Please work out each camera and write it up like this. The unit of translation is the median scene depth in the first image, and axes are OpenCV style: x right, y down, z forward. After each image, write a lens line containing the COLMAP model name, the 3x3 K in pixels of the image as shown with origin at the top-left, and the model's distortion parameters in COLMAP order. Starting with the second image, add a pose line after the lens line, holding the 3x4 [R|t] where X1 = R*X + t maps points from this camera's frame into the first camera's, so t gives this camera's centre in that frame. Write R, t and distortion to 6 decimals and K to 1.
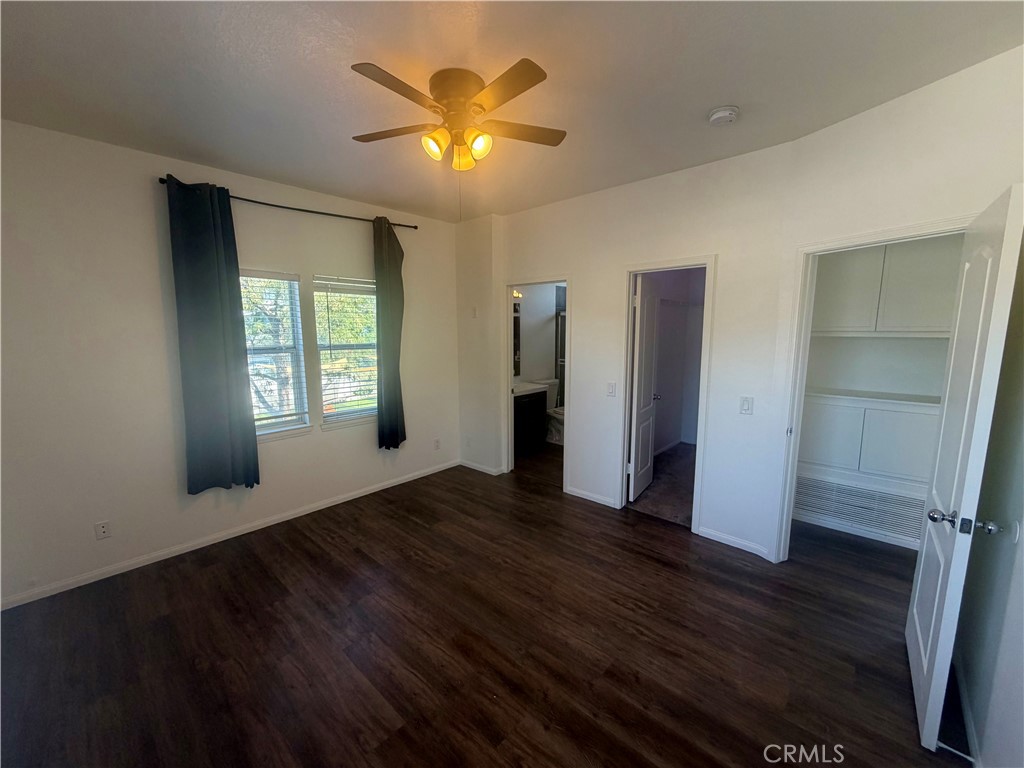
lens RADIAL K [[411.5, 0, 515.4], [0, 411.5, 387.6], [0, 0, 1]] dist [-0.000933, 0.000699]
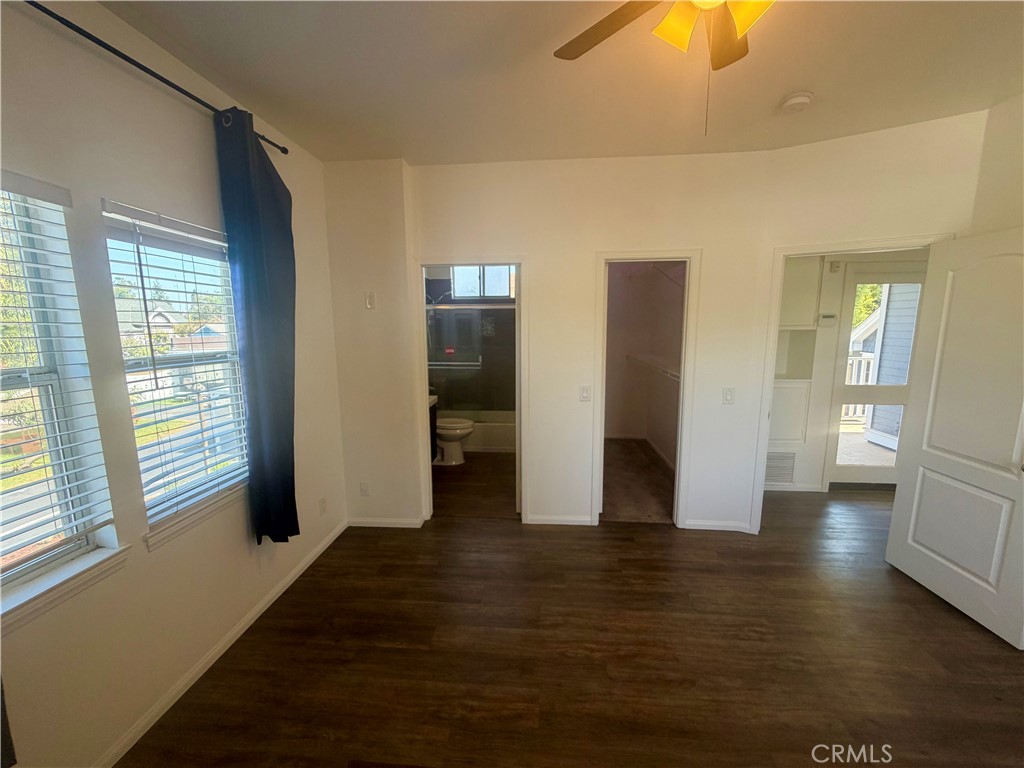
lens RADIAL K [[411.5, 0, 510.9], [0, 411.5, 382.8], [0, 0, 1]] dist [-0.000933, 0.000699]
pose [[0.792945, -0.088076, 0.602894, -0.419293], [0.089993, 0.995574, 0.027080, -0.055609], [-0.602611, 0.032783, 0.797362, 0.400204]]
